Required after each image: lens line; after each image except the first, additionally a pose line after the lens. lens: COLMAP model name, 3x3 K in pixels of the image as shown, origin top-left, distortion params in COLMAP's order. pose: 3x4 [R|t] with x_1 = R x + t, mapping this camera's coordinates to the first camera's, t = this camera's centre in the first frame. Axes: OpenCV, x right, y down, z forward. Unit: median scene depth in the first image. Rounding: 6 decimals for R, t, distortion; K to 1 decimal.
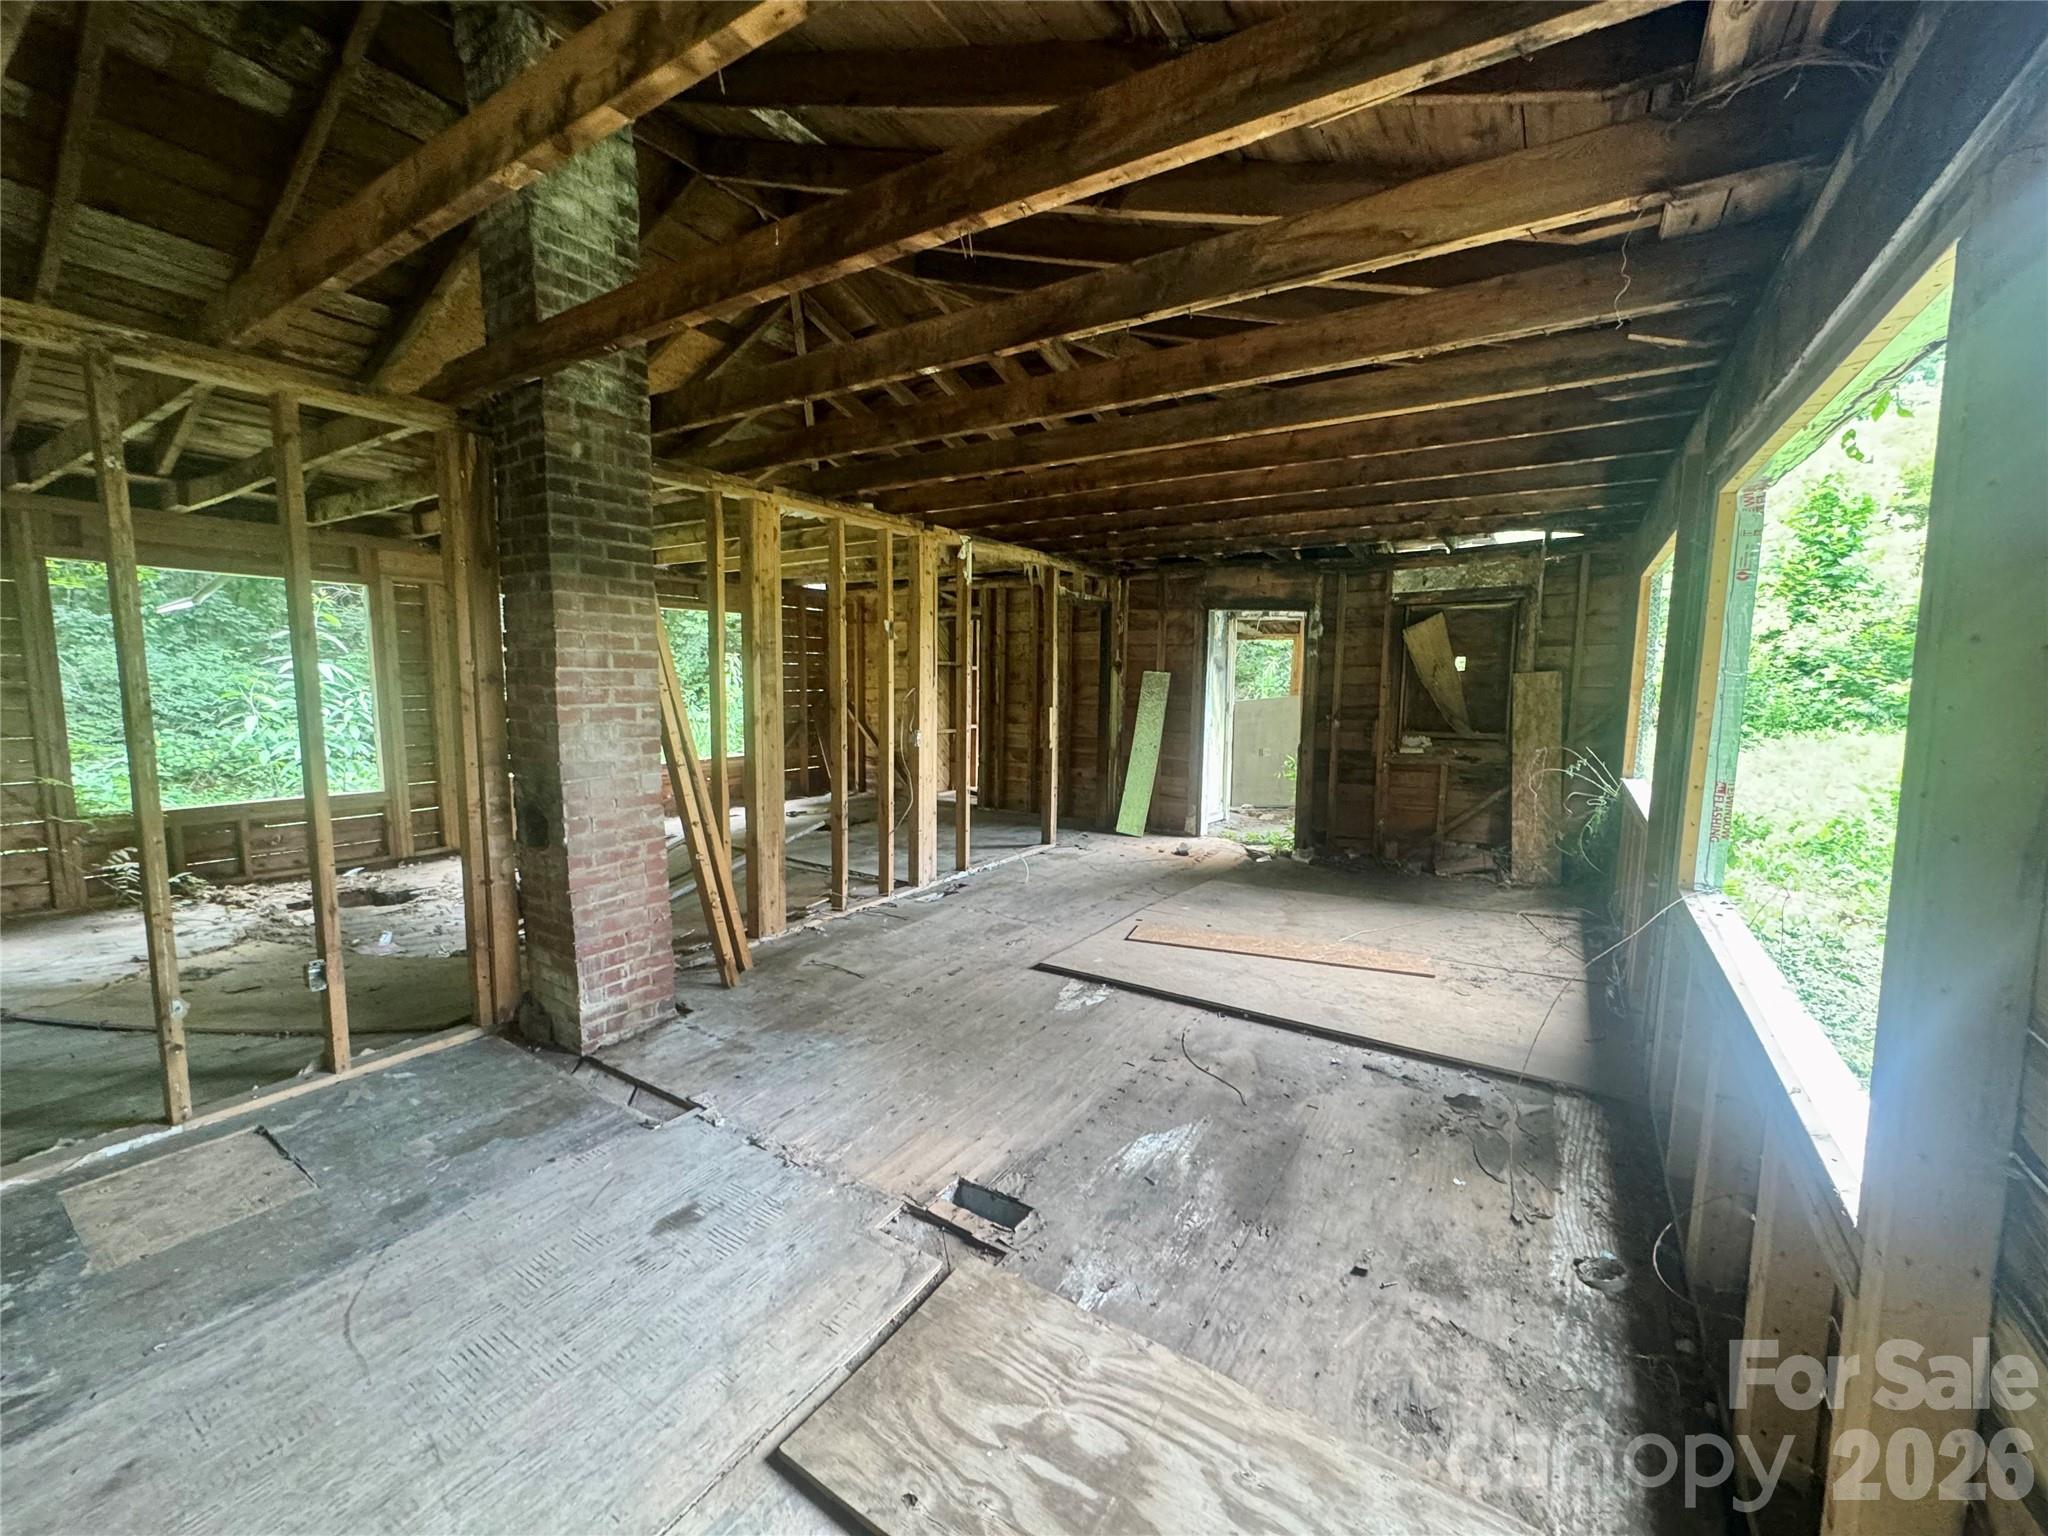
lens RADIAL K [[814.5, 0, 1027.5], [0, 814.5, 760.9], [0, 0, 1]] dist [-0.001951, 0.000755]
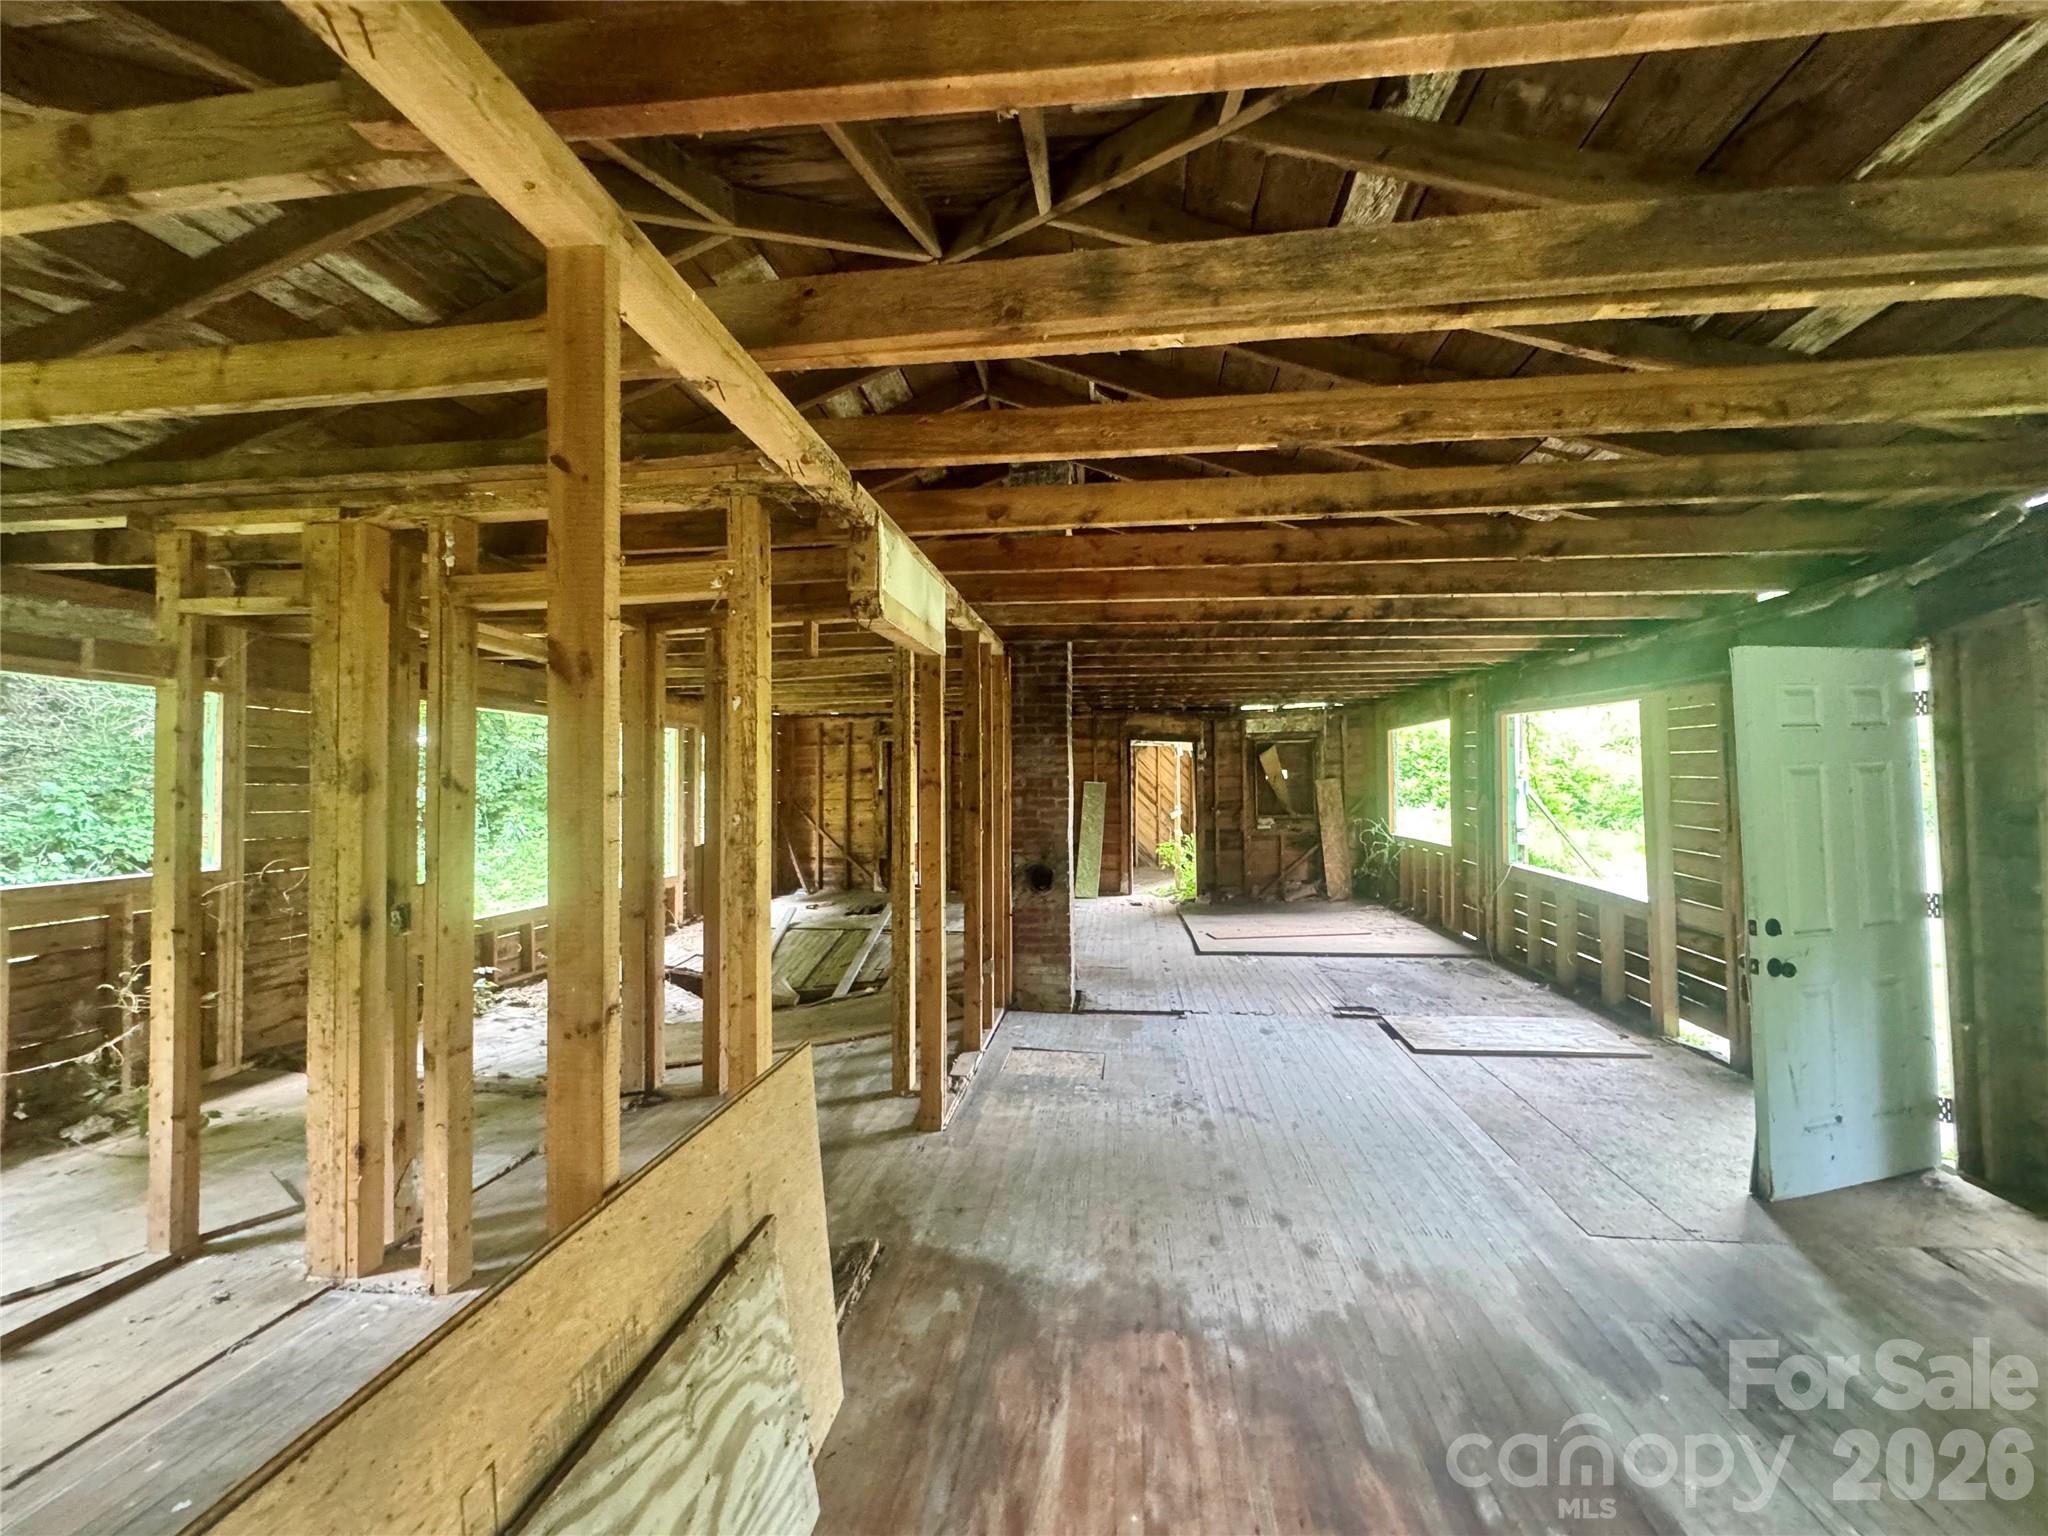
lens RADIAL K [[814.5, 0, 1024.9], [0, 814.5, 763.8], [0, 0, 1]] dist [-0.001951, 0.000755]
pose [[0.897496, -0.006419, 0.440976, -0.741579], [0.062276, 0.991720, -0.112311, 0.016262], [-0.436603, 0.128261, 0.890464, -0.294950]]
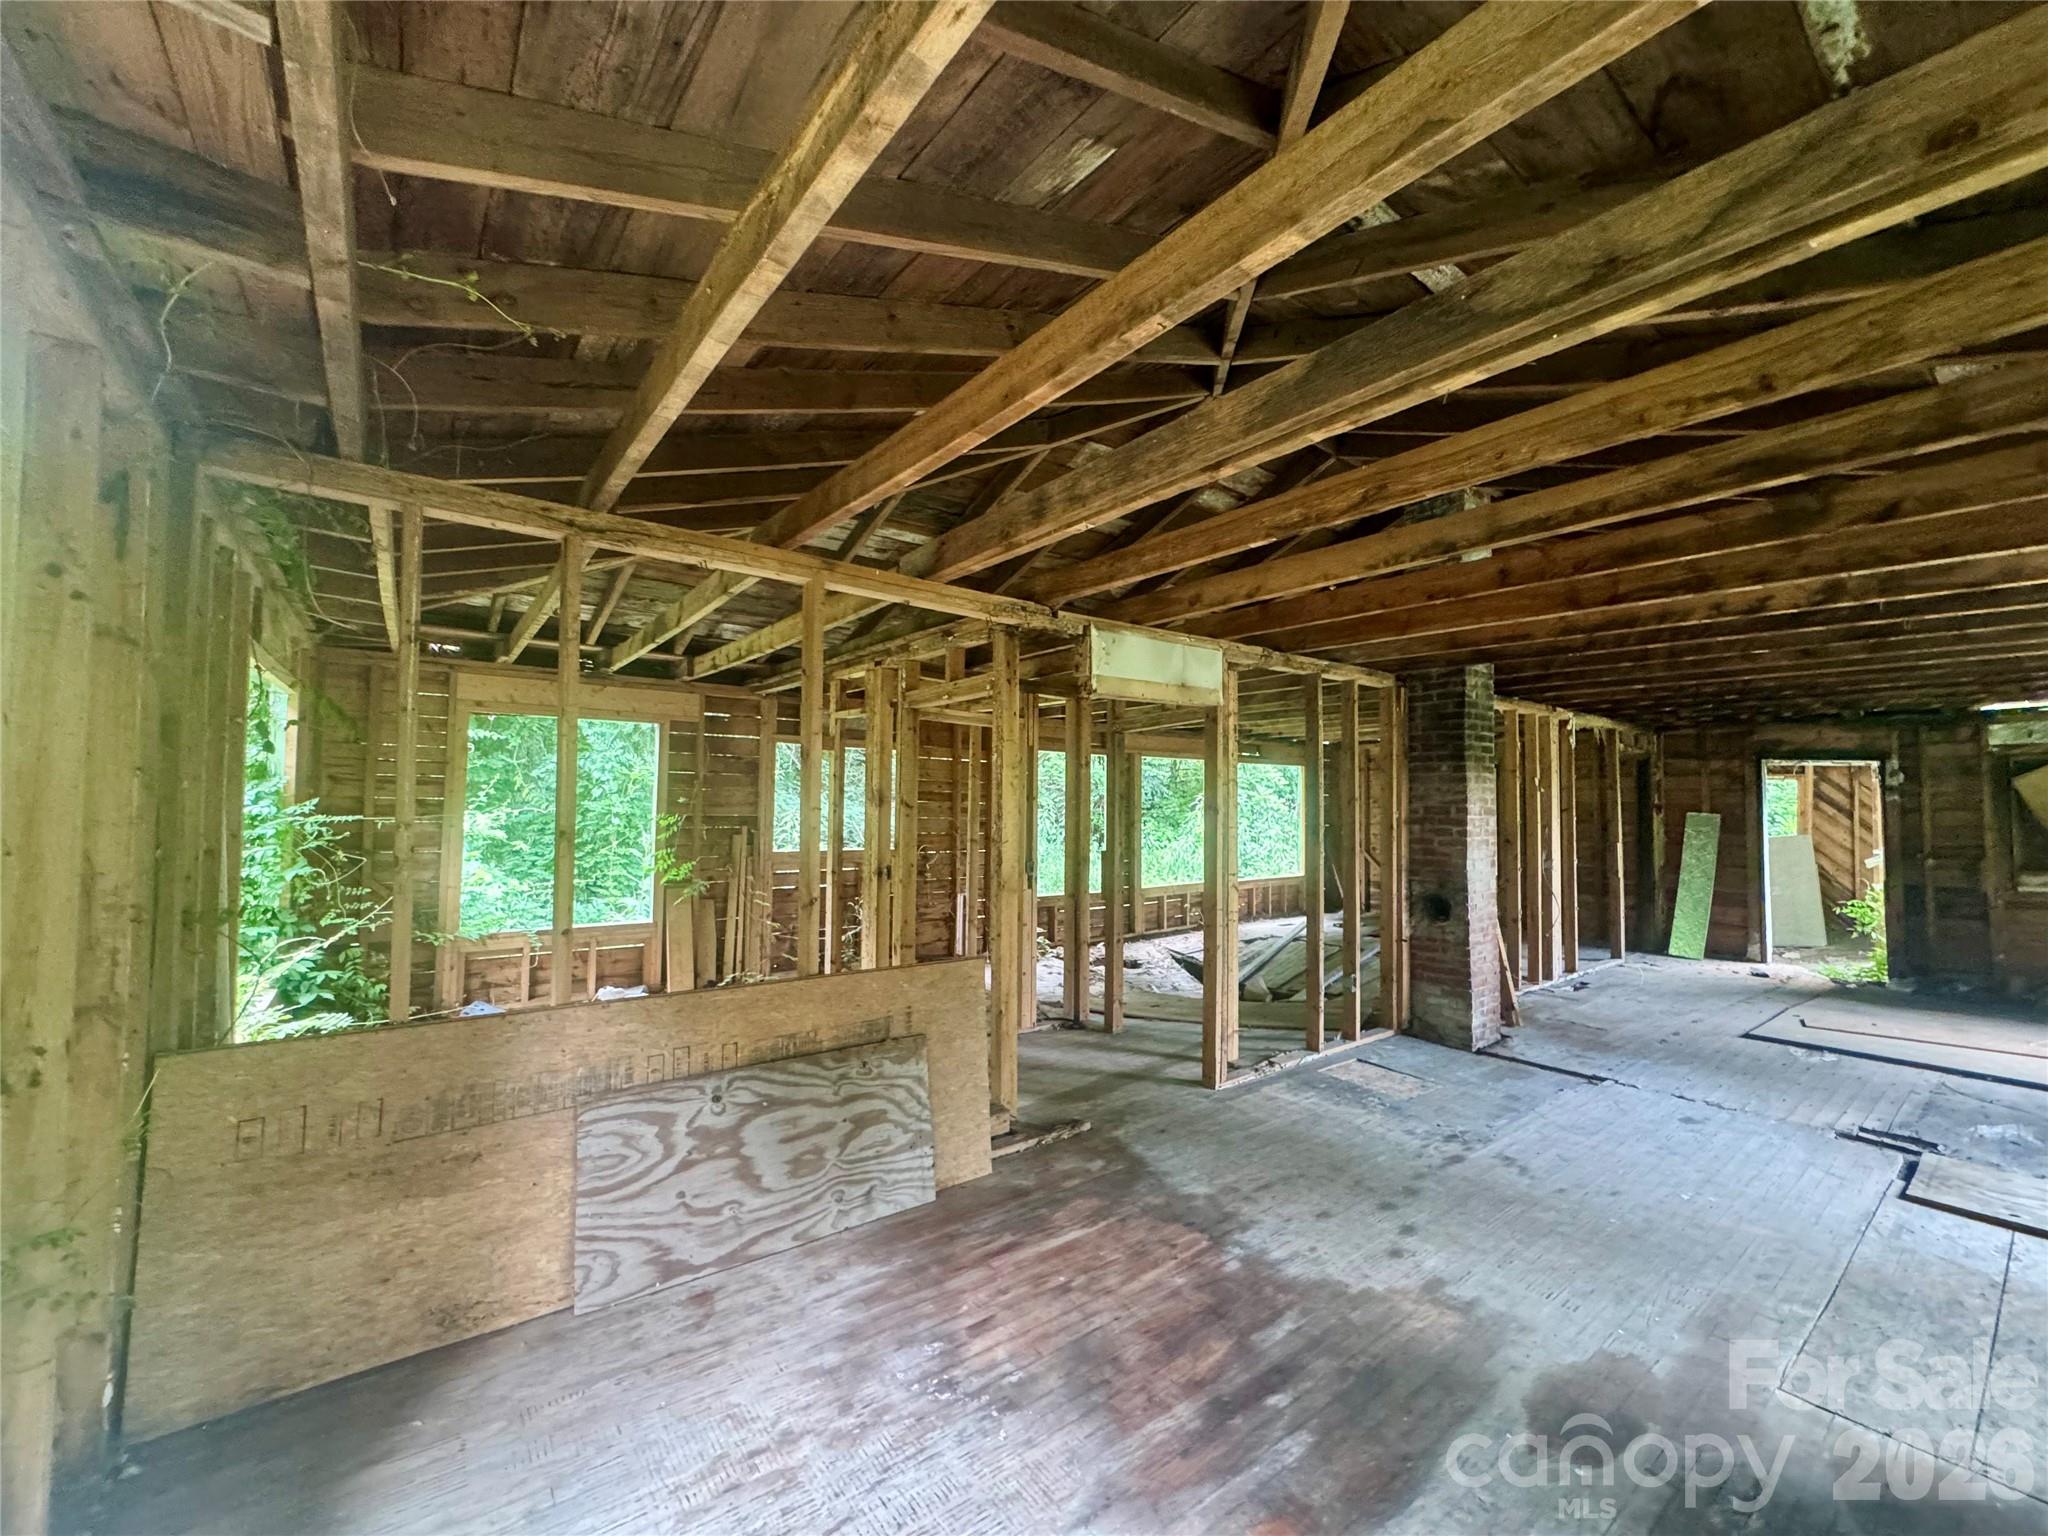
lens RADIAL K [[814.5, 0, 1027.7], [0, 814.5, 763.7], [0, 0, 1]] dist [-0.001951, 0.000755]
pose [[0.943572, -0.014353, -0.330856, -0.450237], [-0.037659, 0.987929, -0.150257, 0.037220], [0.329019, 0.154238, 0.931642, -0.489591]]
